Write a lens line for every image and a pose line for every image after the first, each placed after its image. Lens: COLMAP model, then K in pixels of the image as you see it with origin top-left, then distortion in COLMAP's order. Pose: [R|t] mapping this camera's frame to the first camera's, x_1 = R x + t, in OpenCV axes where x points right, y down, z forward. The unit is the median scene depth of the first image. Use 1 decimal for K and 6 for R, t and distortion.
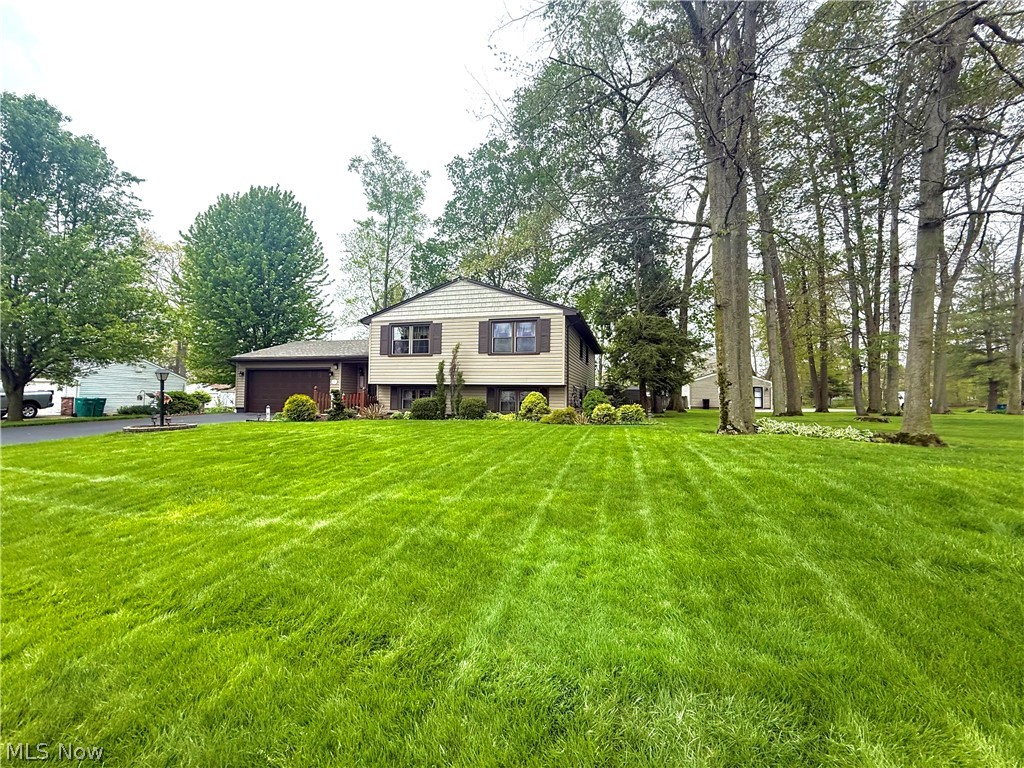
lens RADIAL K [[412.2, 0, 513.7], [0, 412.2, 378.4], [0, 0, 1]] dist [0.000357, -0.000029]
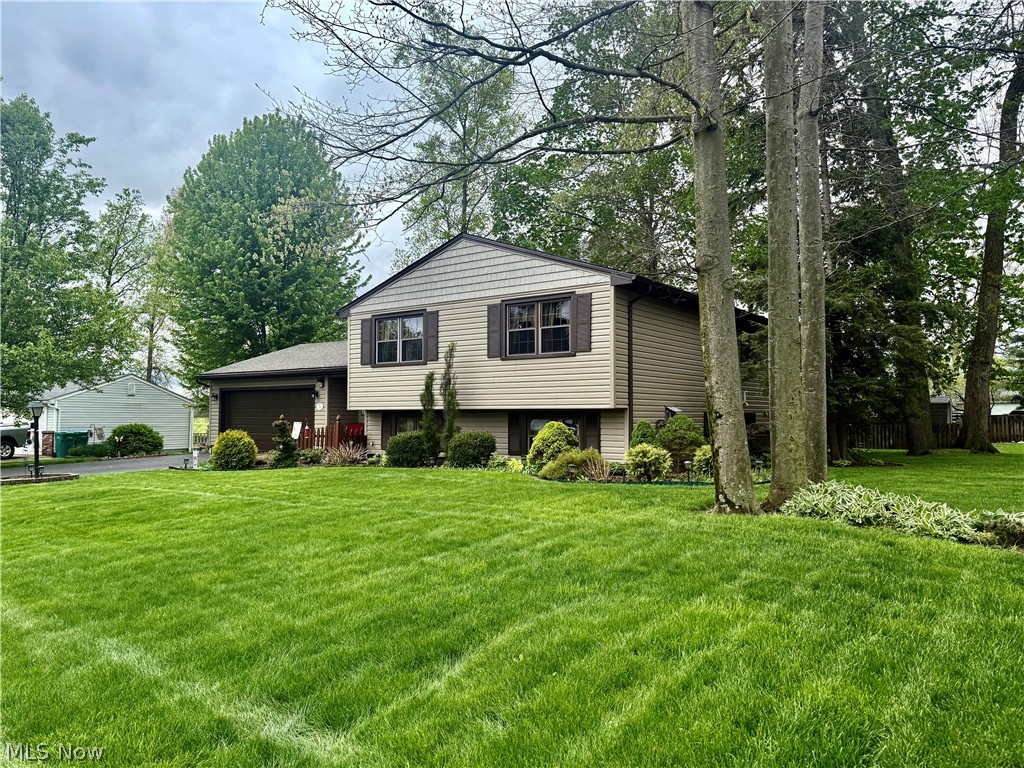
lens RADIAL K [[724.3, 0, 512.5], [0, 724.3, 387.5], [0, 0, 1]] dist [0.032970, -0.015816]
pose [[0.941564, -0.028278, -0.335644, 0.278995], [0.030166, 0.999545, 0.000412, -0.014949], [0.335480, -0.010513, 0.941989, 0.008026]]
